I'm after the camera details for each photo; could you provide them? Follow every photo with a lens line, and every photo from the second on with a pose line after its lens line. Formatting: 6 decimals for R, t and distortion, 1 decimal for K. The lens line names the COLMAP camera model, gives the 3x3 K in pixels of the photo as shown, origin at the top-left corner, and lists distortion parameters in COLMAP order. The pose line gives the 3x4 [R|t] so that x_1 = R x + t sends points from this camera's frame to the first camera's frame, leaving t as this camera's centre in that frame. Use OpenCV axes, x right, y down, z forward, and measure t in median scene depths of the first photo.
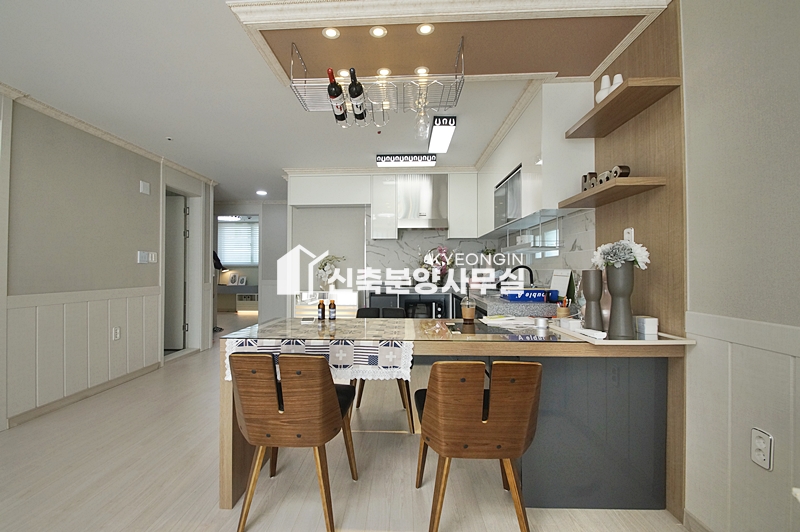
lens RADIAL K [[355.4, 0, 393.0], [0, 355.4, 265.5], [0, 0, 1]] dist [-0.014022, -0.001802]
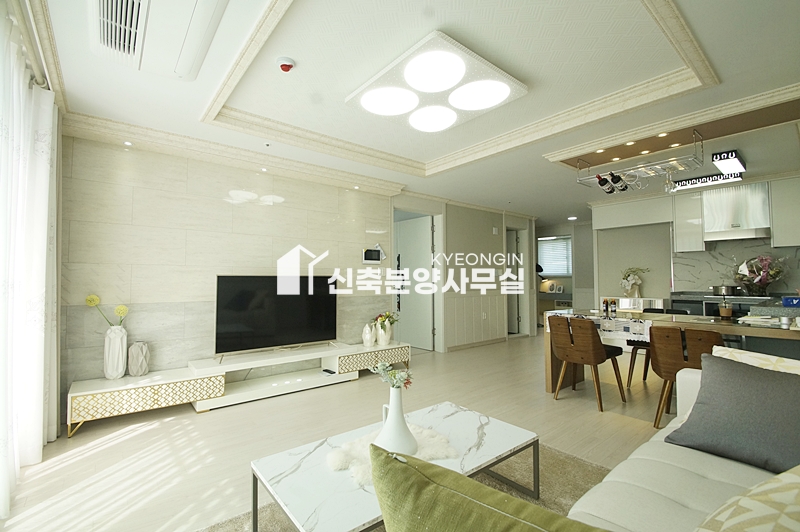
lens RADIAL K [[355.4, 0, 374.8], [0, 355.4, 267.1], [0, 0, 1]] dist [-0.014022, -0.001802]
pose [[0.631042, -0.029177, -0.775200, 0.202525], [0.011388, 0.999533, -0.028350, -0.007631], [0.775665, 0.009062, 0.631079, -0.436628]]
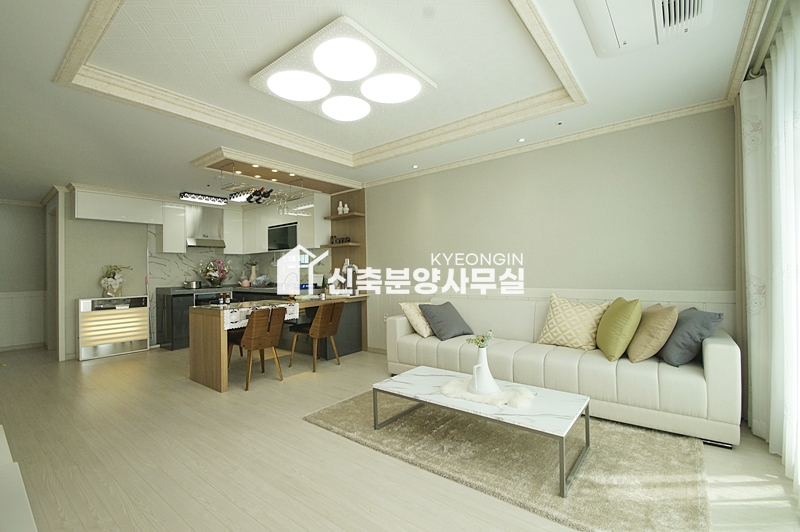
lens RADIAL K [[355.4, 0, 390.6], [0, 355.4, 267.6], [0, 0, 1]] dist [-0.014022, -0.001802]
pose [[0.569002, -0.004102, 0.822326, -0.613409], [0.009435, 0.999954, -0.001540, -0.011583], [-0.822282, 0.008634, 0.569015, -0.371594]]
